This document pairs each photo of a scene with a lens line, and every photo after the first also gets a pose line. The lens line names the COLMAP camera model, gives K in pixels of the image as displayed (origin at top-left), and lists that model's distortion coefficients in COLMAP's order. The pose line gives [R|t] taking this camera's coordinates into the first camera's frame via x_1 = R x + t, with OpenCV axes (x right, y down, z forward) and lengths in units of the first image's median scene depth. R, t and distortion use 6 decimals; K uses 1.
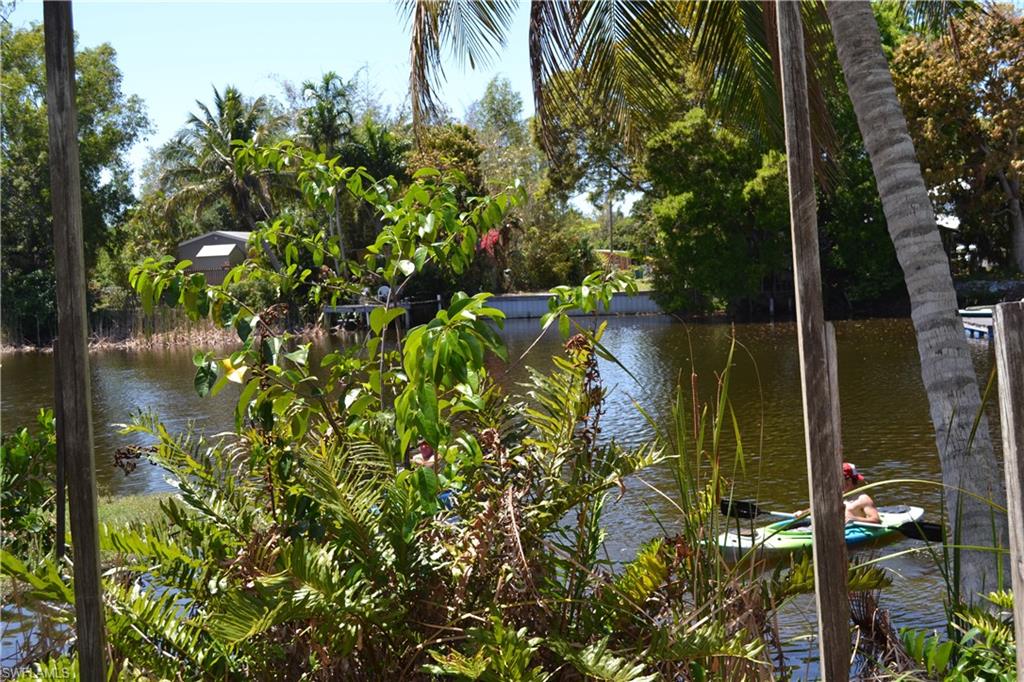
lens RADIAL K [[1248.1, 0, 521.3], [0, 1248.1, 341.3], [0, 0, 1]] dist [-0.020425, 0.003866]
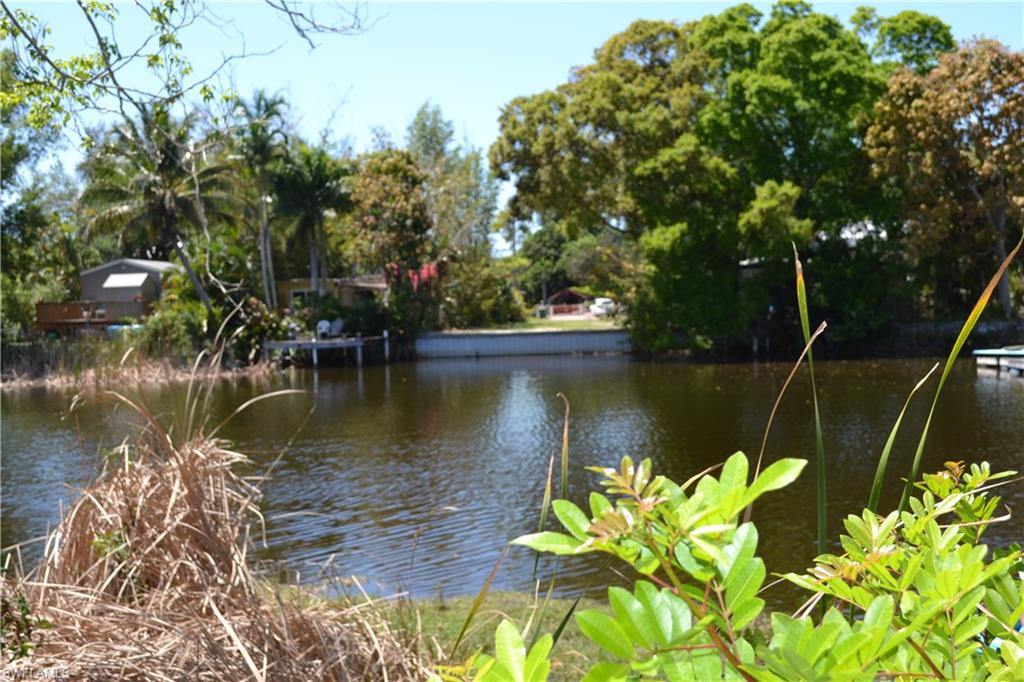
lens RADIAL K [[1245.6, 0, 512.0], [0, 1245.6, 341.0], [0, 0, 1]] dist [-0.029696, -0.005030]
pose [[0.991446, 0.009585, 0.130165, -0.719208], [-0.005030, 0.999365, -0.035281, 0.018290], [-0.130421, 0.034324, 0.990864, 0.565475]]
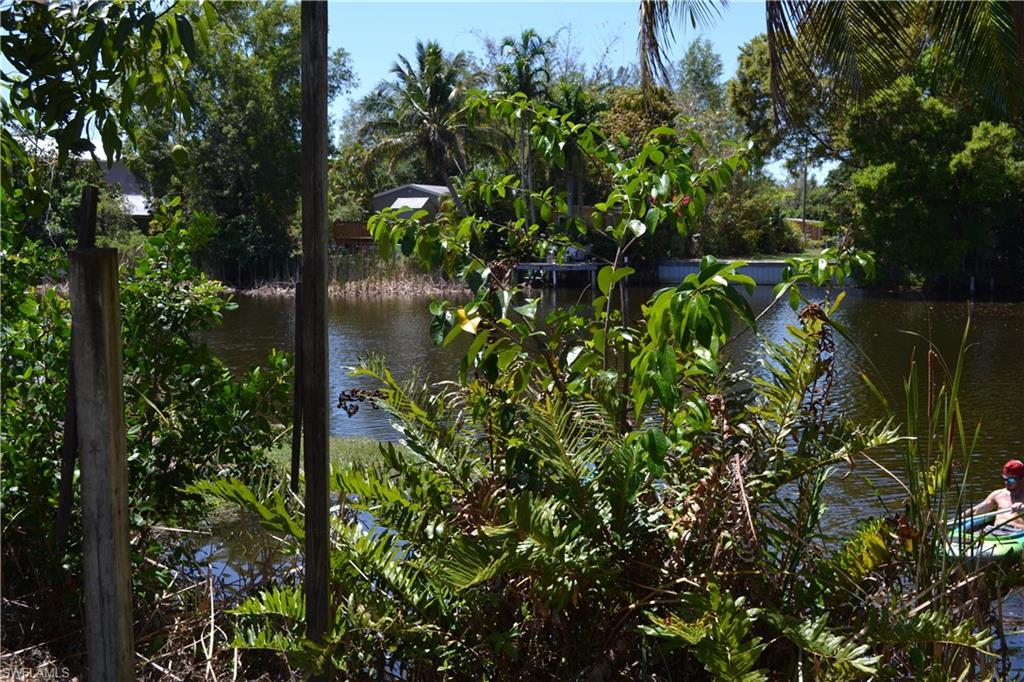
lens RADIAL K [[1248.1, 0, 521.3], [0, 1248.1, 341.3], [0, 0, 1]] dist [-0.020425, 0.003866]
pose [[0.988247, 0.056231, -0.142146, -0.026278], [-0.051843, 0.998063, 0.034389, 0.001557], [0.143804, -0.026616, 0.989248, 0.001647]]
